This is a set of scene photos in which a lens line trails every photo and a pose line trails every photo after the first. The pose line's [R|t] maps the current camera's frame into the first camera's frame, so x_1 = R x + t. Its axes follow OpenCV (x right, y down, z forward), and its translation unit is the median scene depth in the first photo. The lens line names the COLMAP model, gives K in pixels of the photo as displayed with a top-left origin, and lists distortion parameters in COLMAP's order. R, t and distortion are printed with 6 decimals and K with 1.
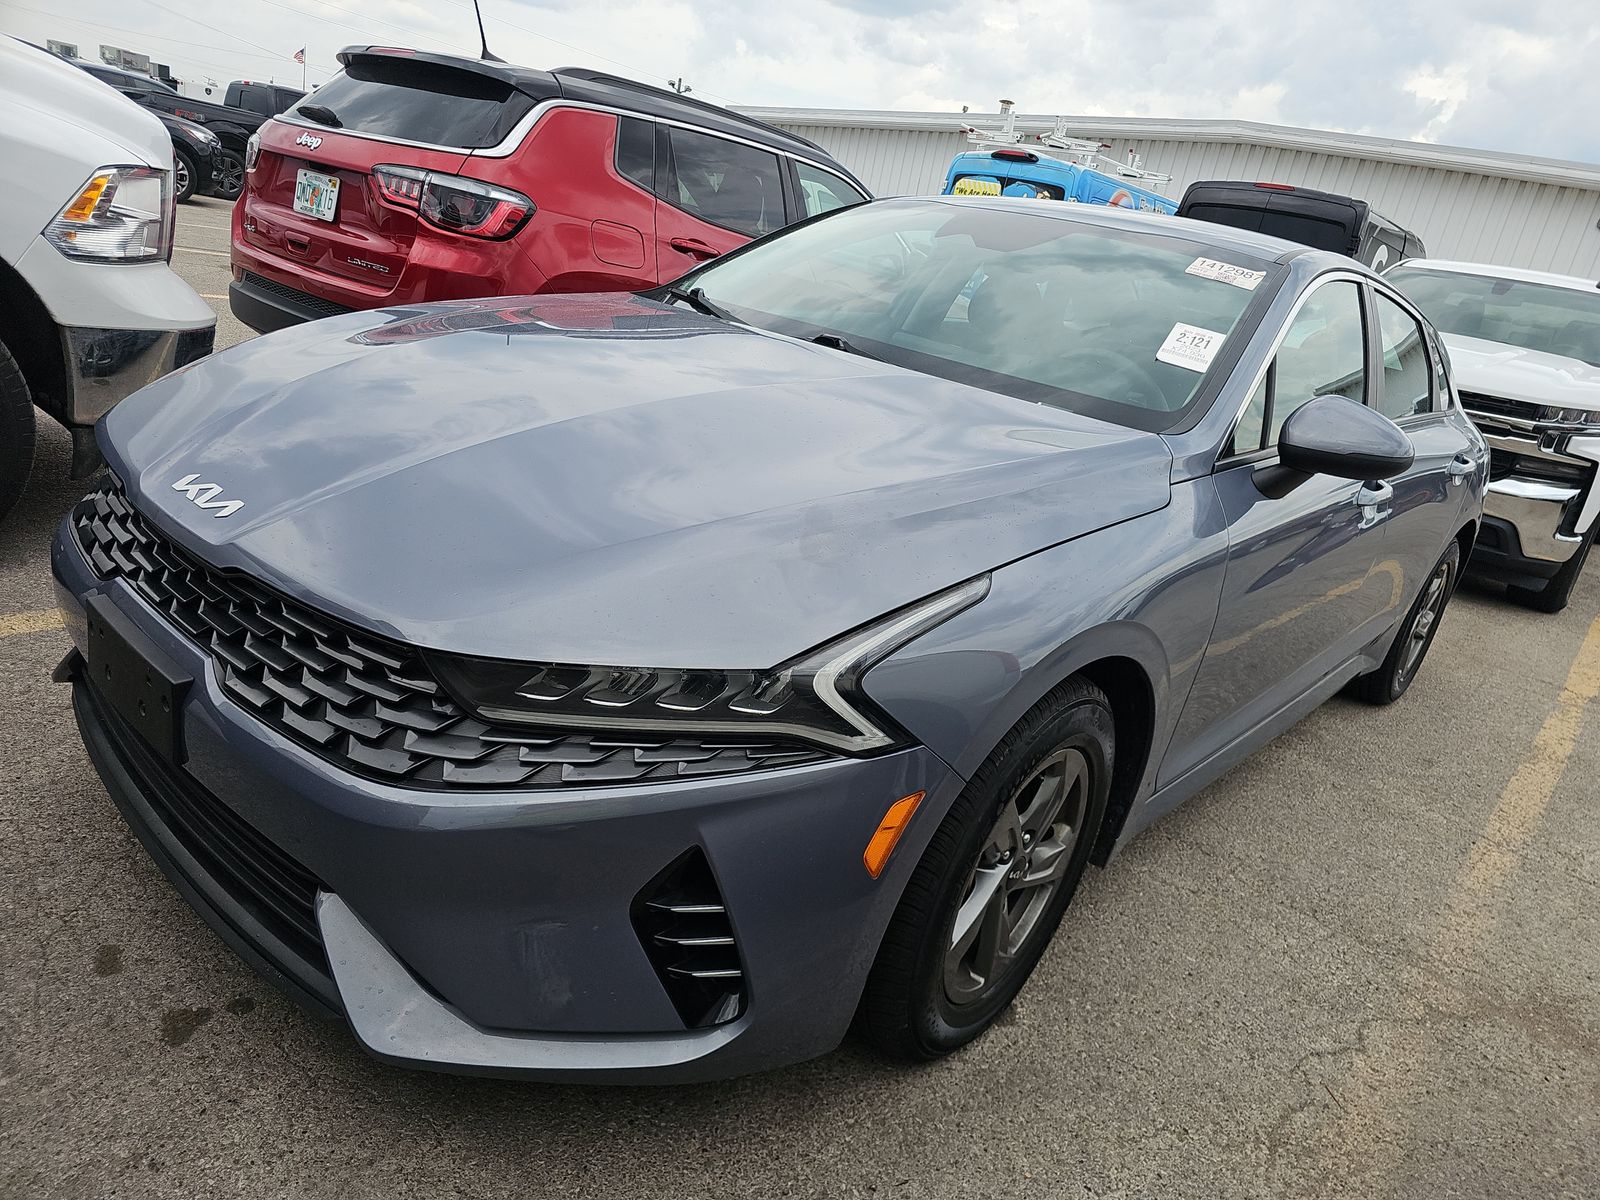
lens RADIAL K [[1050.2, 0, 800.0], [0, 1050.2, 600.0], [0, 0, 1]] dist [0.041674, -0.043113]
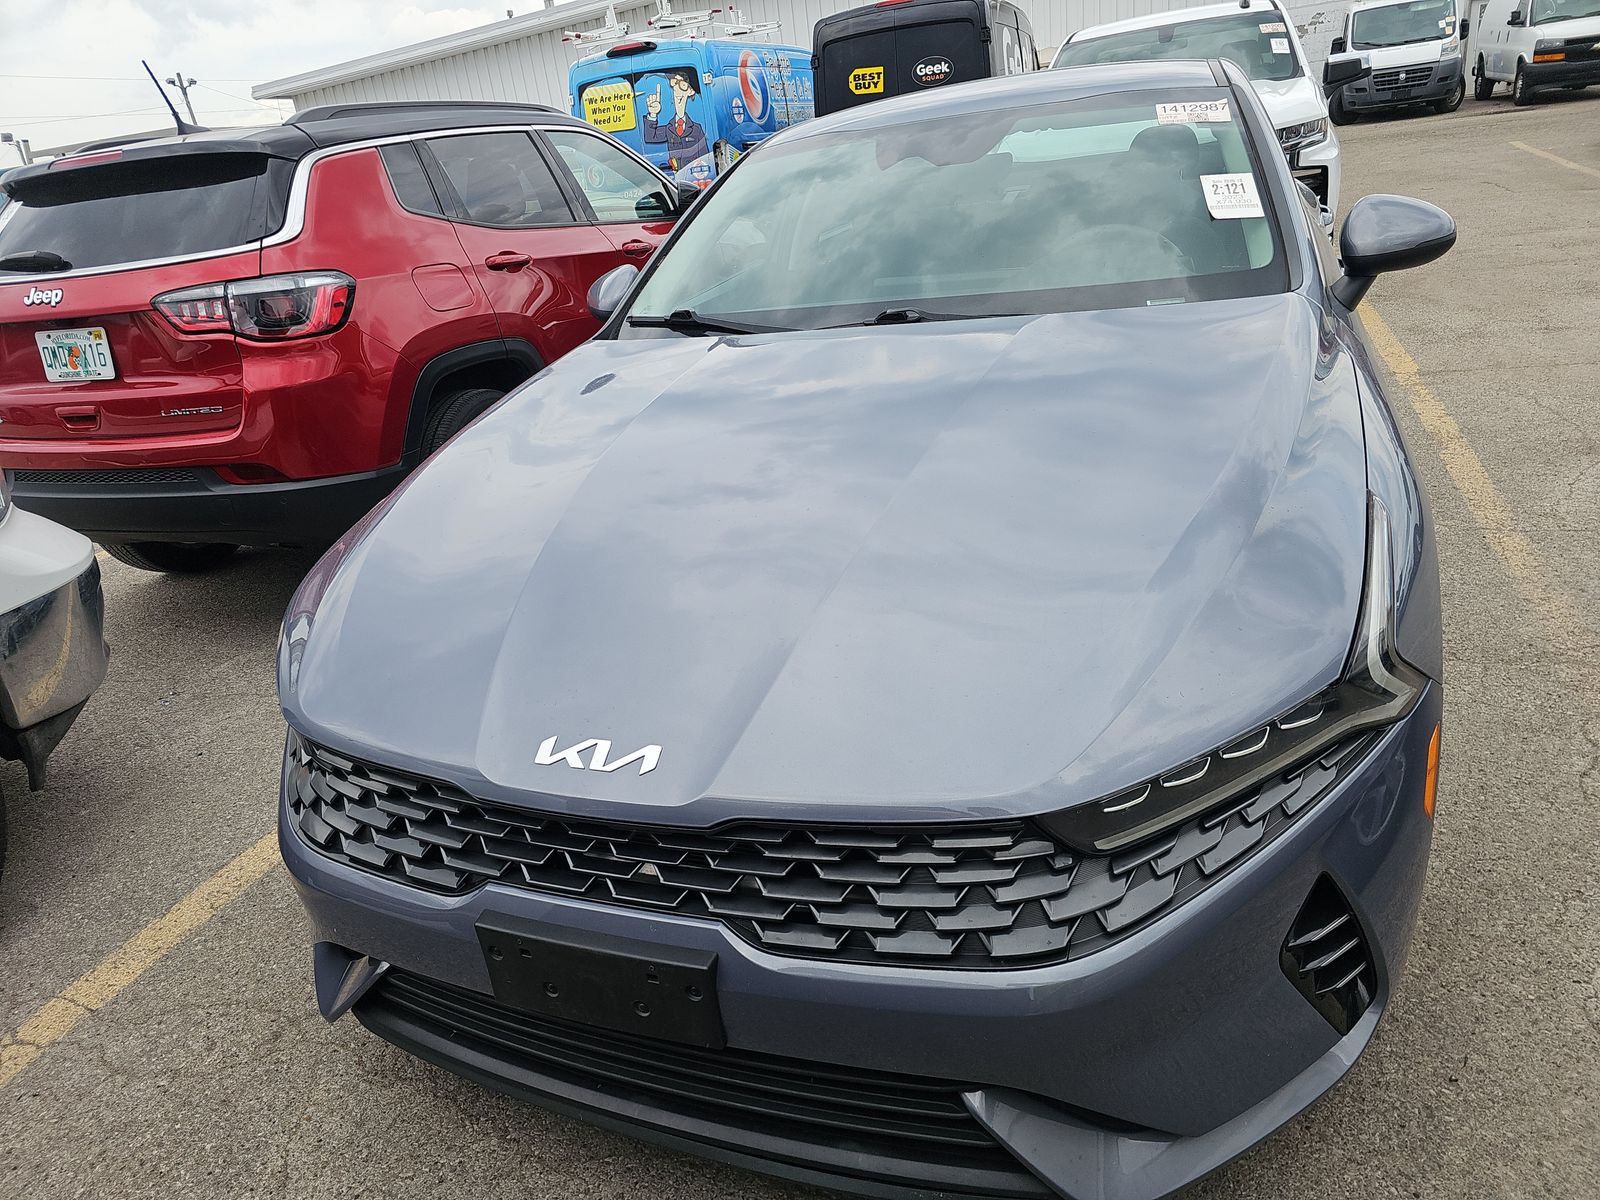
lens RADIAL K [[1051.0, 0, 797.6], [0, 1051.0, 604.4], [0, 0, 1]] dist [0.050124, -0.046161]
pose [[0.896832, -0.400453, 0.187960, -0.196461], [0.382931, 0.915501, 0.123378, -0.094600], [-0.221485, -0.038674, 0.974397, 0.052094]]
